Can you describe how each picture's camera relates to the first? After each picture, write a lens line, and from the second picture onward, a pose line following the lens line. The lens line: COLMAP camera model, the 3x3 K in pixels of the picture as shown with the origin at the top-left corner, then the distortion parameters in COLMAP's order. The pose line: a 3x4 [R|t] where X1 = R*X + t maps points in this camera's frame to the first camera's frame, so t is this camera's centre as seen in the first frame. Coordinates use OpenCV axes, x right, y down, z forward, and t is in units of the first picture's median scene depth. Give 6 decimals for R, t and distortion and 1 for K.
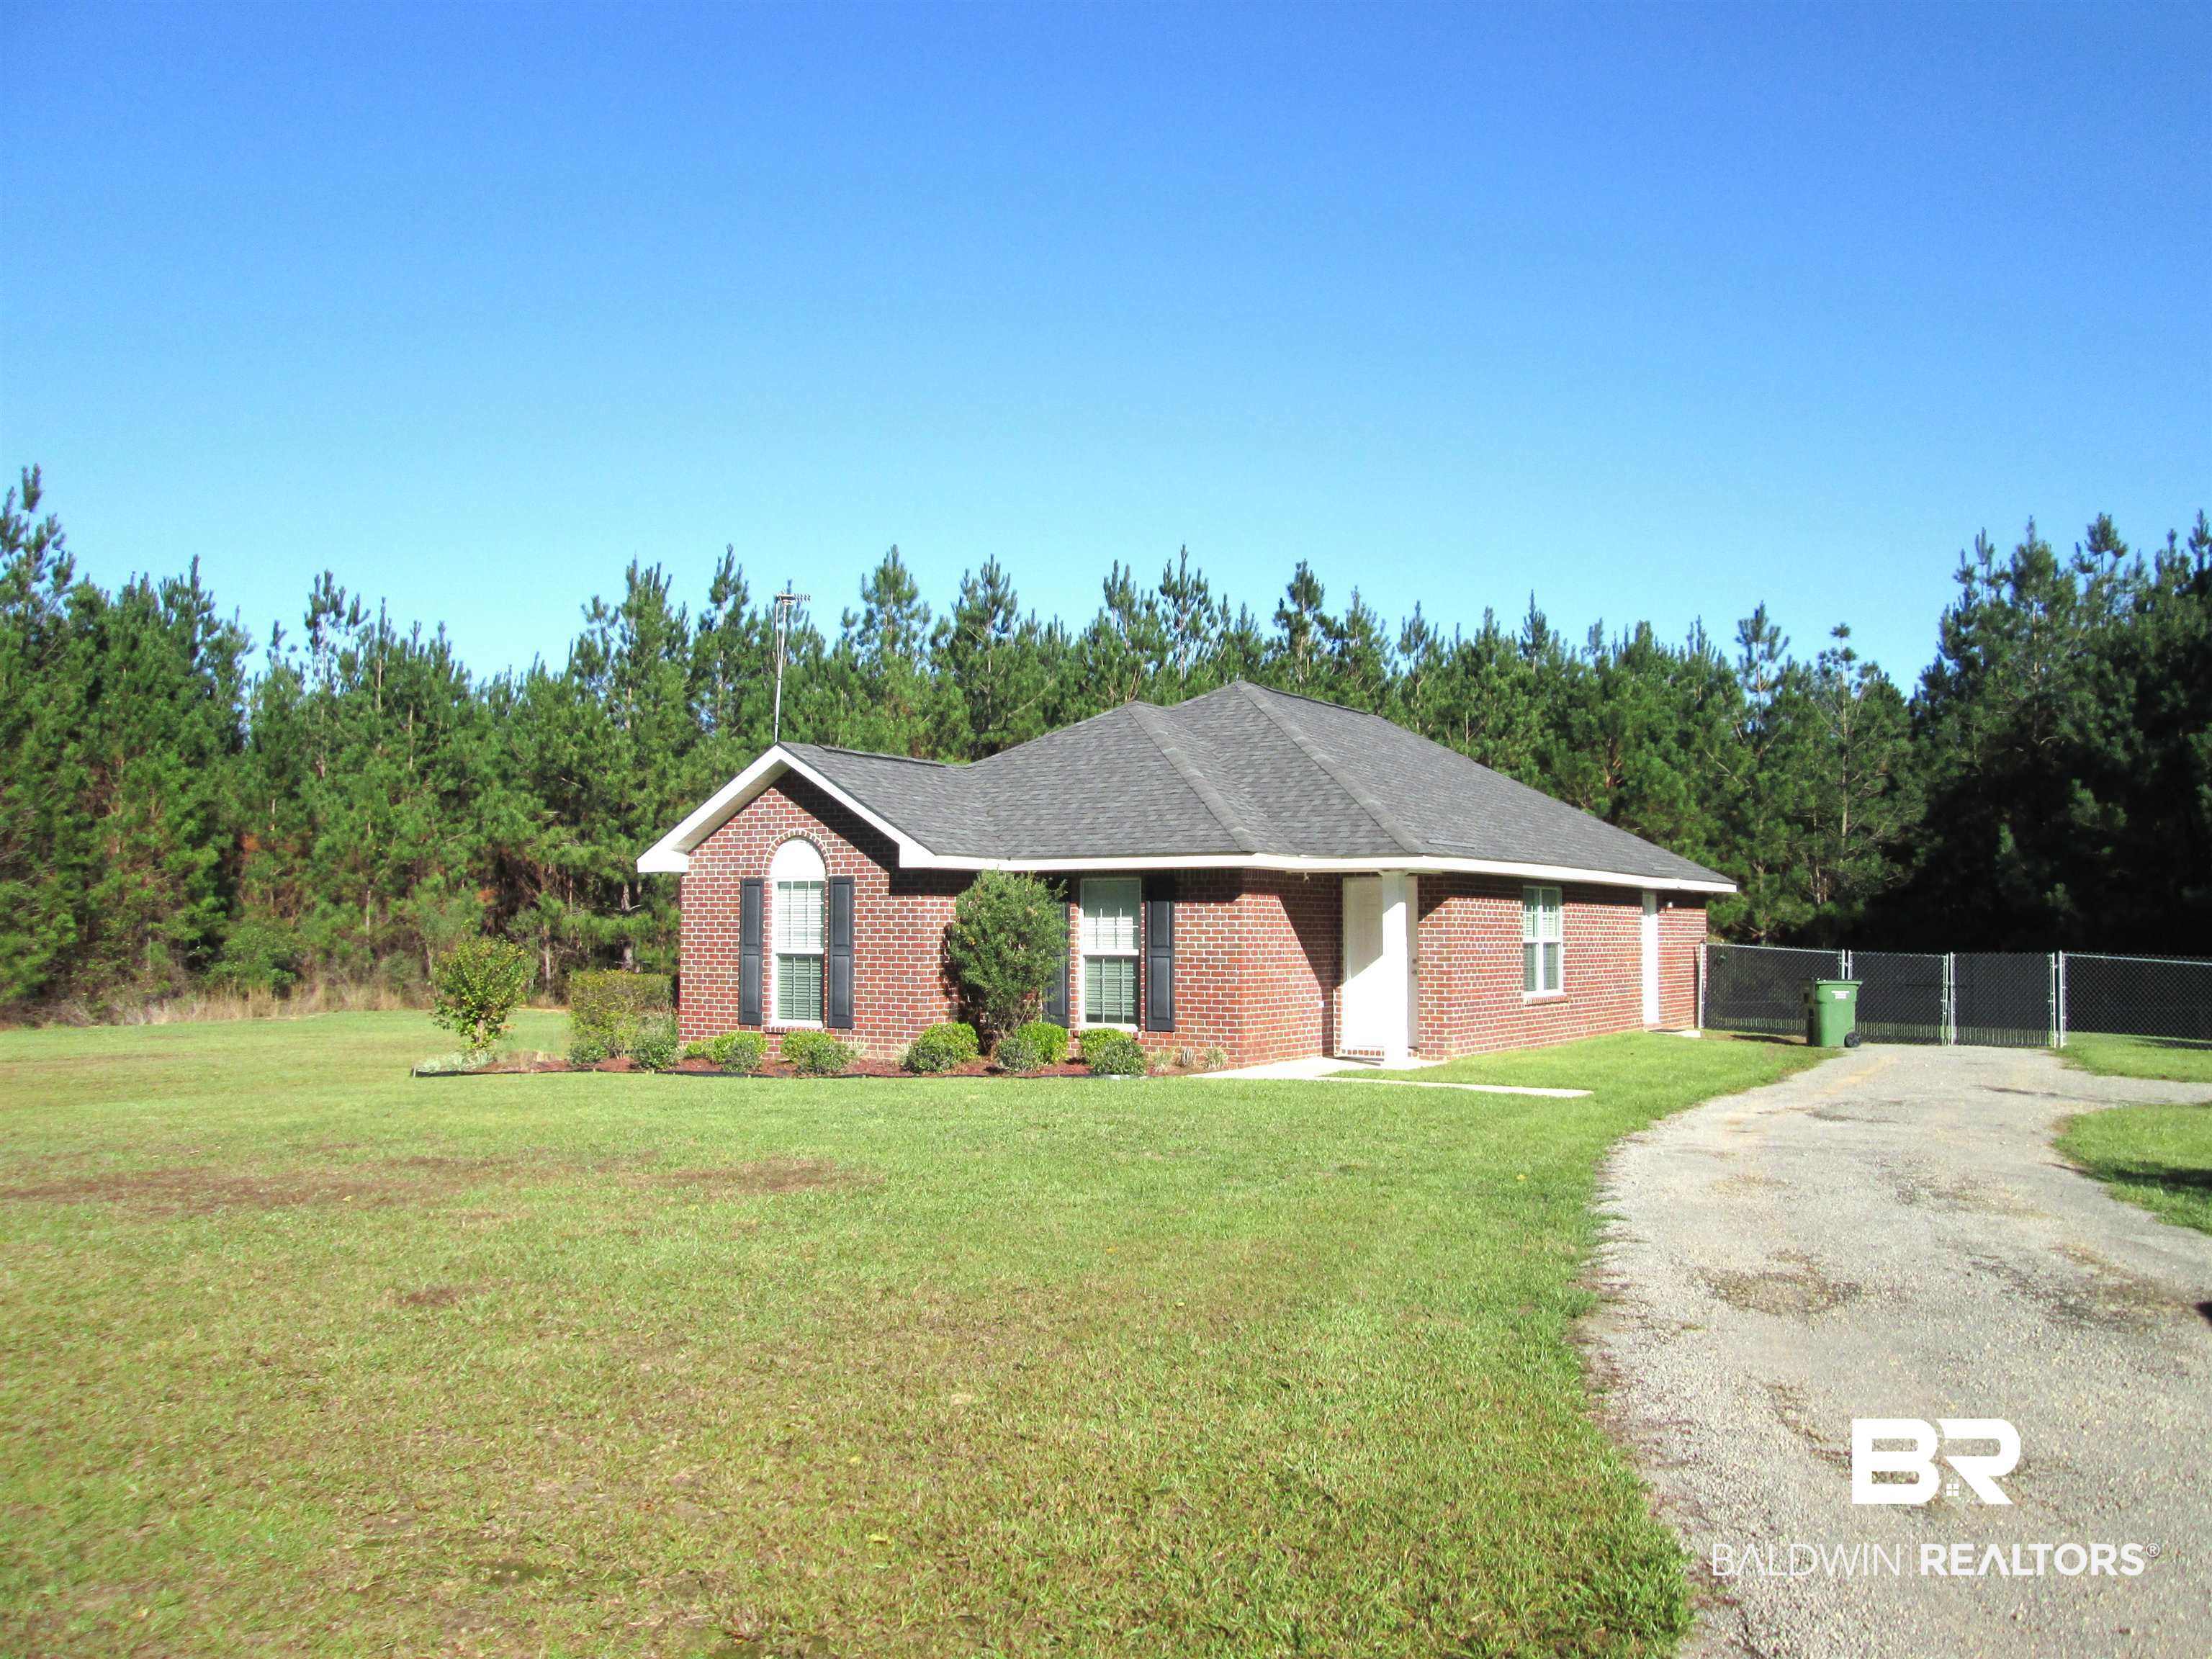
lens RADIAL K [[1822.5, 0, 1116.1], [0, 1822.5, 831.8], [0, 0, 1]] dist [-0.047125, 0.040363]
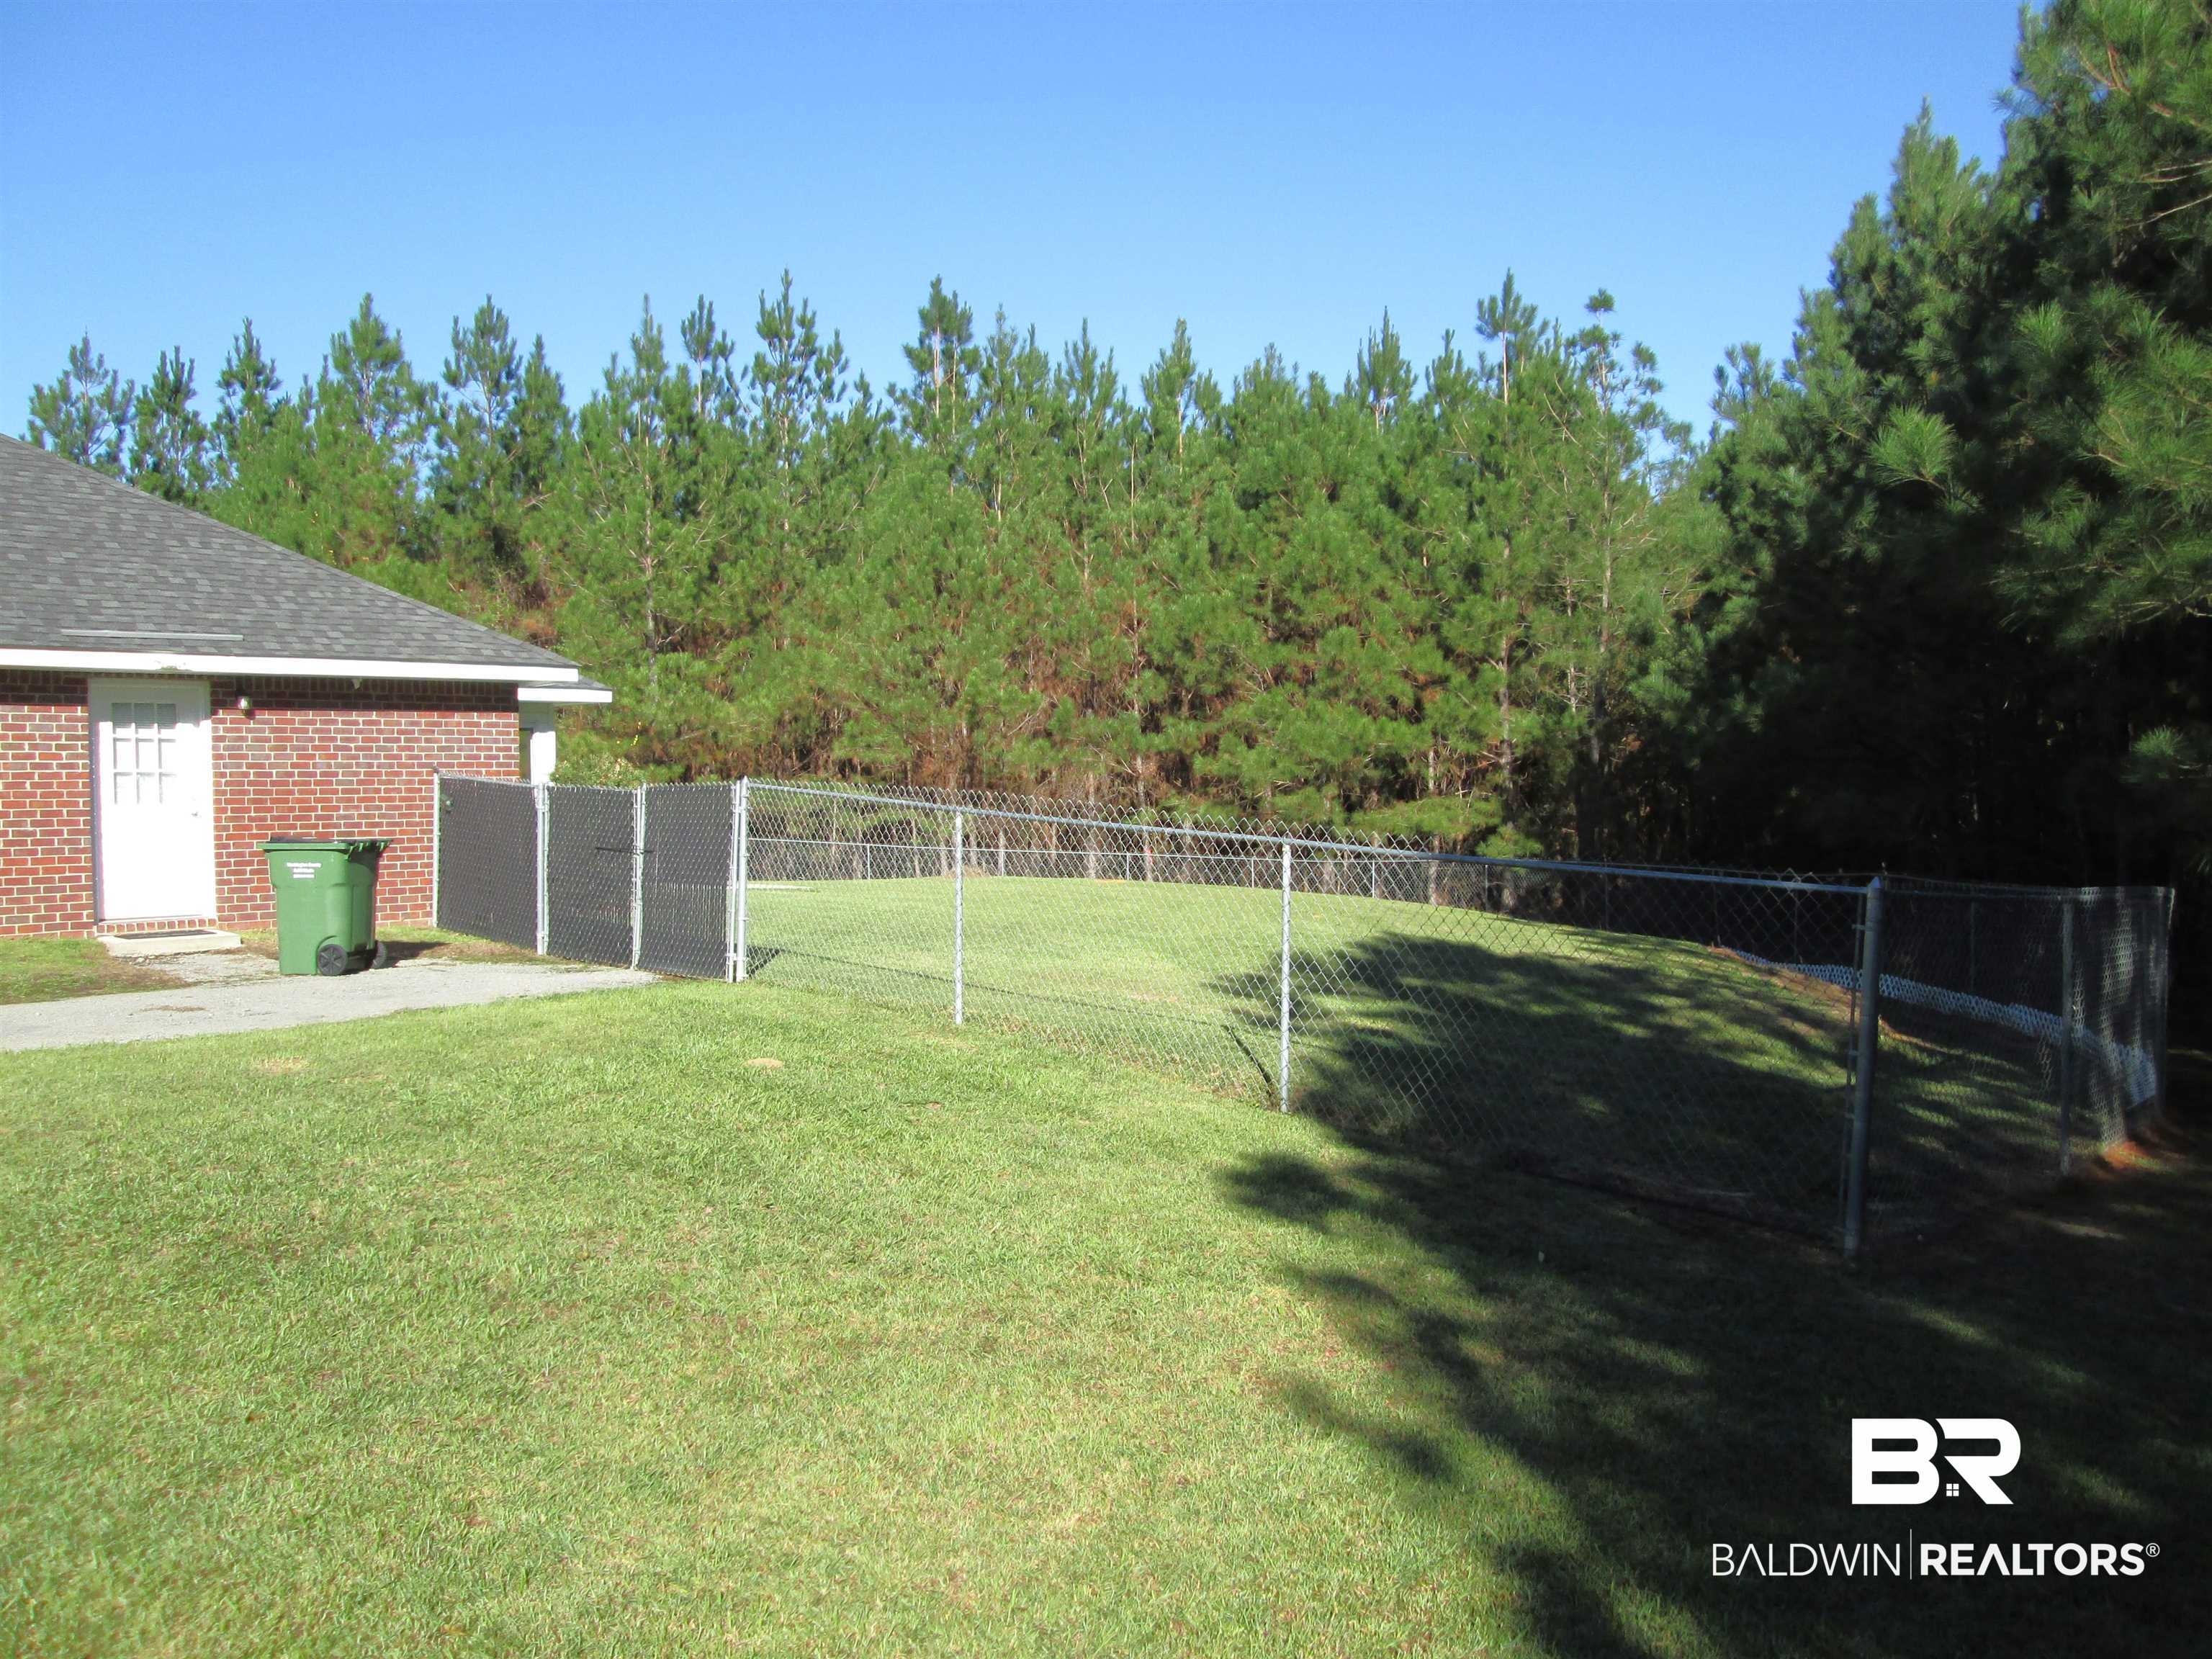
lens RADIAL K [[1822.5, 0, 1091.2], [0, 1822.5, 784.3], [0, 0, 1]] dist [-0.047125, 0.040363]
pose [[0.971416, -0.017382, -0.236747, 0.362690], [0.031001, 0.998064, 0.053923, 0.023347], [0.235351, -0.059721, 0.970074, 0.292023]]
